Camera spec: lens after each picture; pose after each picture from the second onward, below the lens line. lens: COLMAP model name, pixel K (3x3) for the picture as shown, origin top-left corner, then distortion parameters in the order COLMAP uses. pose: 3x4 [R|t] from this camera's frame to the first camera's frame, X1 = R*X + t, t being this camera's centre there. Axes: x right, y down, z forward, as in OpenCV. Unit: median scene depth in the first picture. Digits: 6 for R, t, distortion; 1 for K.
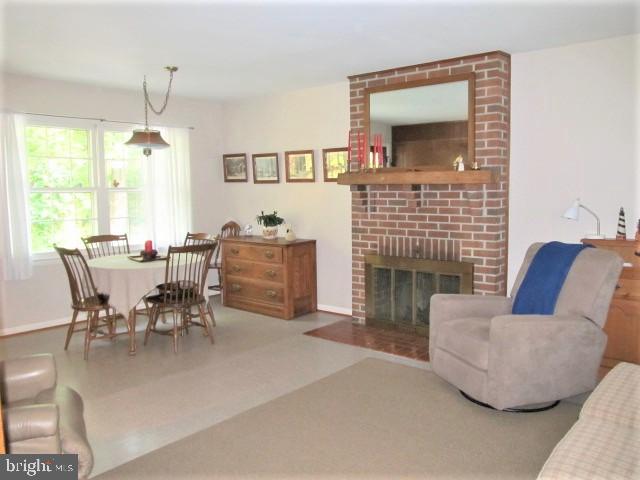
lens RADIAL K [[530.9, 0, 320.0], [0, 530.9, 240.0], [0, 0, 1]] dist [-0.058361, 0.009944]
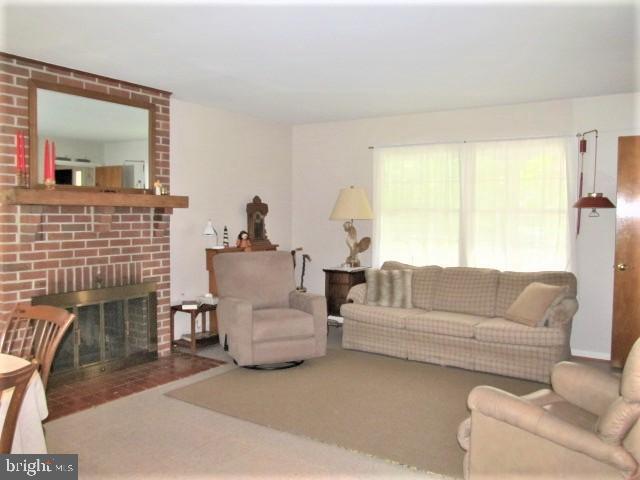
lens RADIAL K [[530.9, 0, 320.0], [0, 530.9, 240.0], [0, 0, 1]] dist [-0.058361, 0.009944]
pose [[-0.115346, -0.040373, 0.992505, -0.744983], [0.089450, 0.994692, 0.050857, -0.059387], [-0.989290, 0.094646, -0.111122, 0.724842]]
